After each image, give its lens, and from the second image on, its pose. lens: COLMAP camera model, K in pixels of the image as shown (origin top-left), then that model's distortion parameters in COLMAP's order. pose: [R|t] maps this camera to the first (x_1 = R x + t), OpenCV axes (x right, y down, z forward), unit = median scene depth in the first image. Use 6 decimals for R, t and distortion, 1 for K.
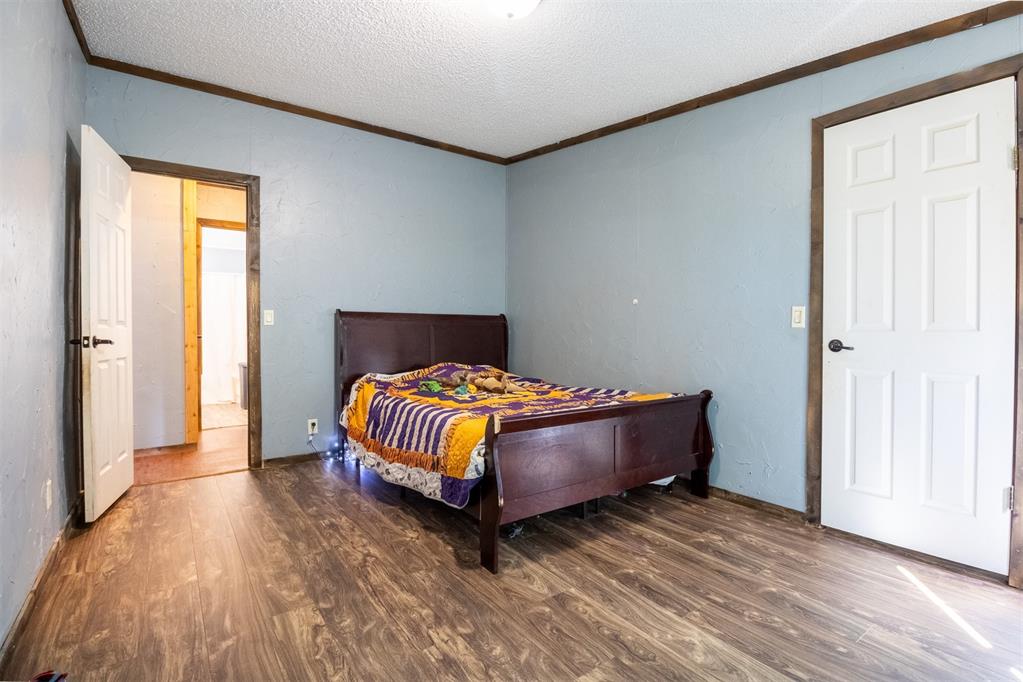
lens RADIAL K [[483.1, 0, 523.6], [0, 483.1, 331.9], [0, 0, 1]] dist [0.001318, -0.015753]
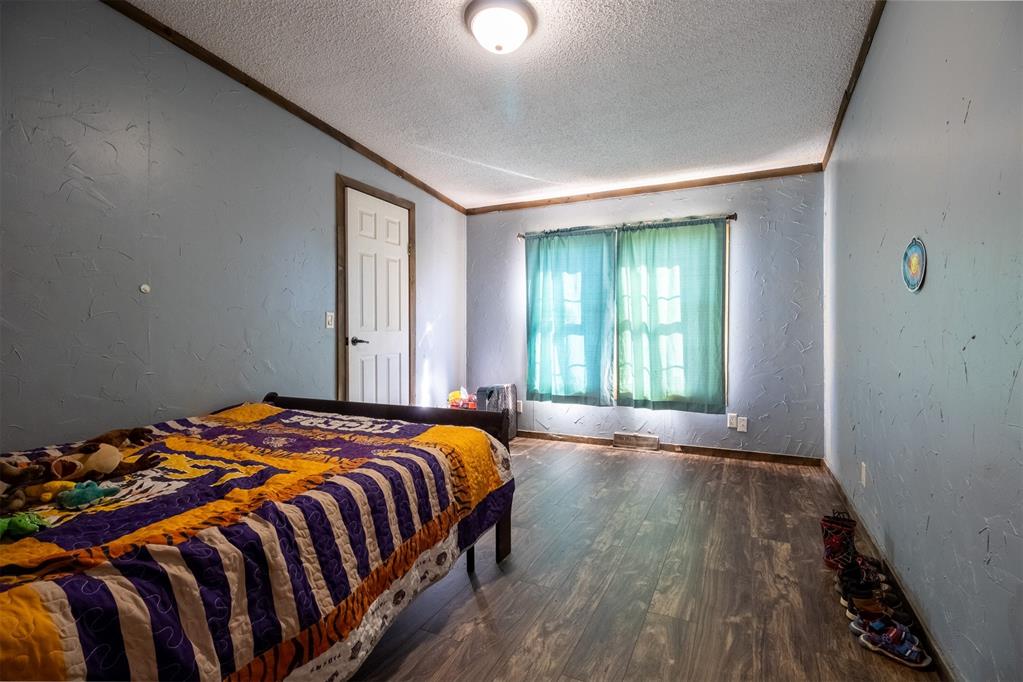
lens RADIAL K [[483.1, 0, 523.6], [0, 483.1, 331.9], [0, 0, 1]] dist [0.001318, -0.015753]
pose [[-0.482639, -0.004408, 0.875808, -0.972652], [0.006945, 0.999937, 0.008861, -0.008964], [-0.875792, 0.010359, -0.482578, 1.407227]]
